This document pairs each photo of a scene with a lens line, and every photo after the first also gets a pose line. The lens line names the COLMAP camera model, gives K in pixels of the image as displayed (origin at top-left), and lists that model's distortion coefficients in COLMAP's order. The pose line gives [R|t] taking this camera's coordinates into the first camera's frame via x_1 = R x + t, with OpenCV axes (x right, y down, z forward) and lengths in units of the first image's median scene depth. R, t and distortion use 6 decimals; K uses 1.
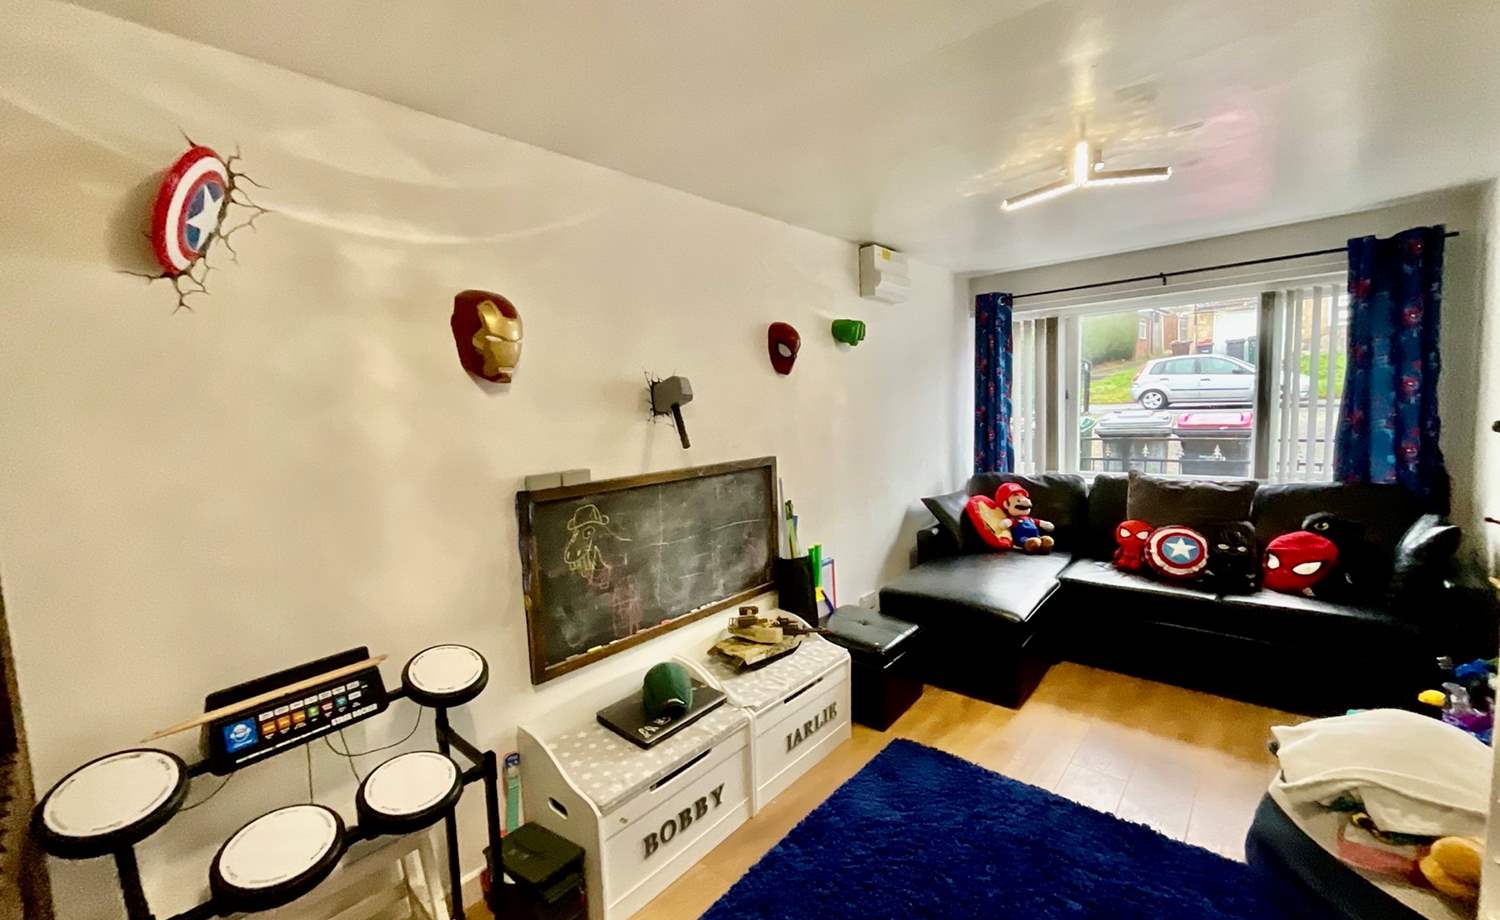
lens RADIAL K [[608.0, 0, 750.2], [0, 608.0, 461.1], [0, 0, 1]] dist [-0.000426, 0.000365]
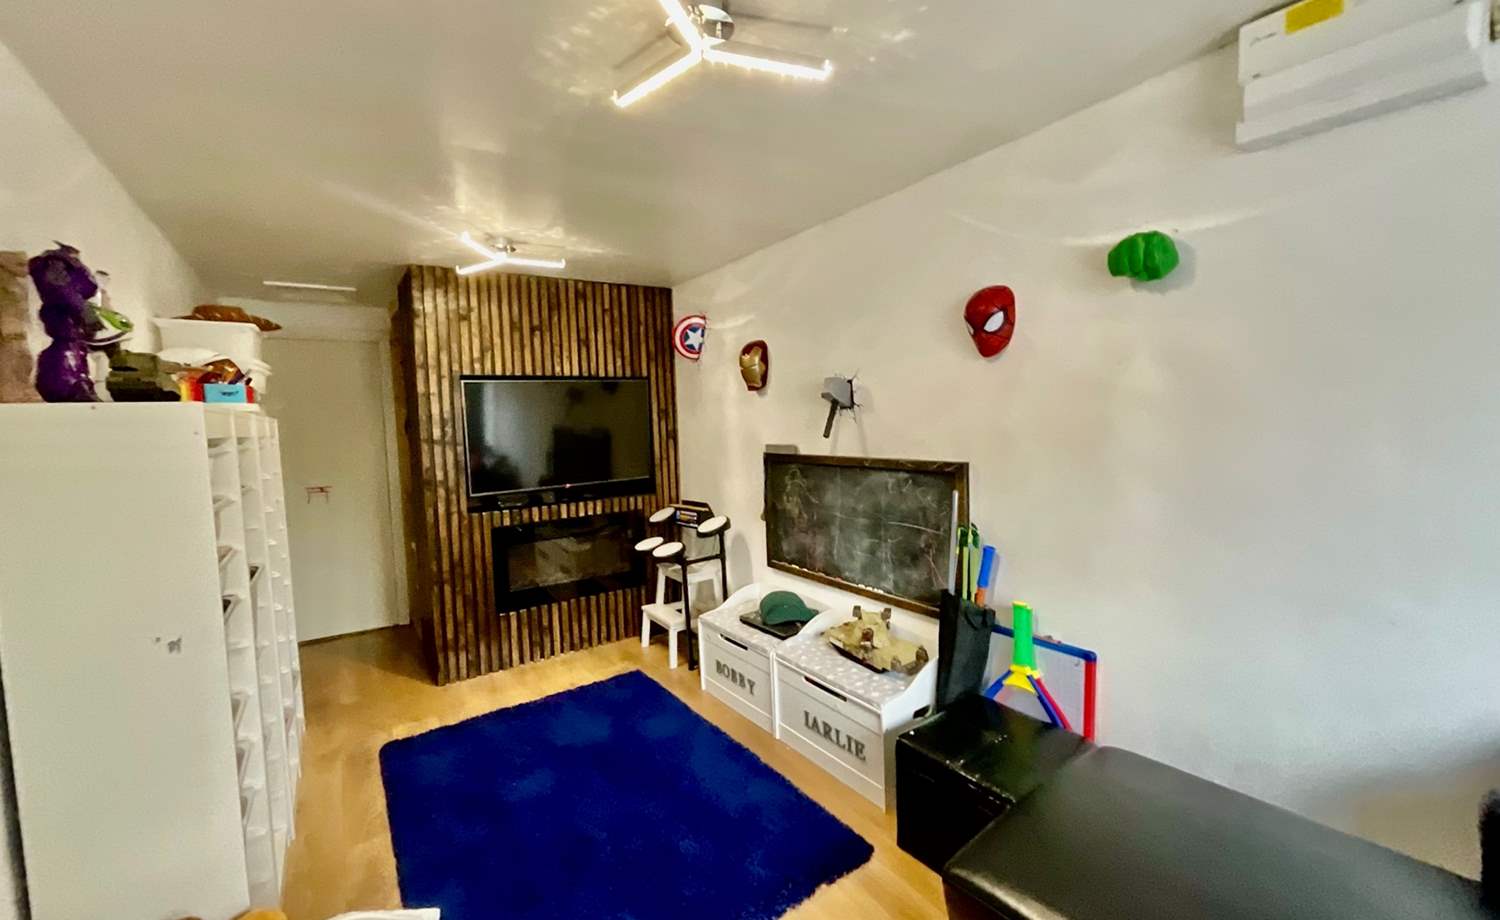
lens RADIAL K [[608.0, 0, 750.2], [0, 608.0, 461.1], [0, 0, 1]] dist [-0.000426, 0.000365]
pose [[-0.242404, 0.114186, -0.963432, 1.062129], [-0.048874, 0.990352, 0.129673, -0.120402], [0.968944, 0.078520, -0.234484, 1.111060]]
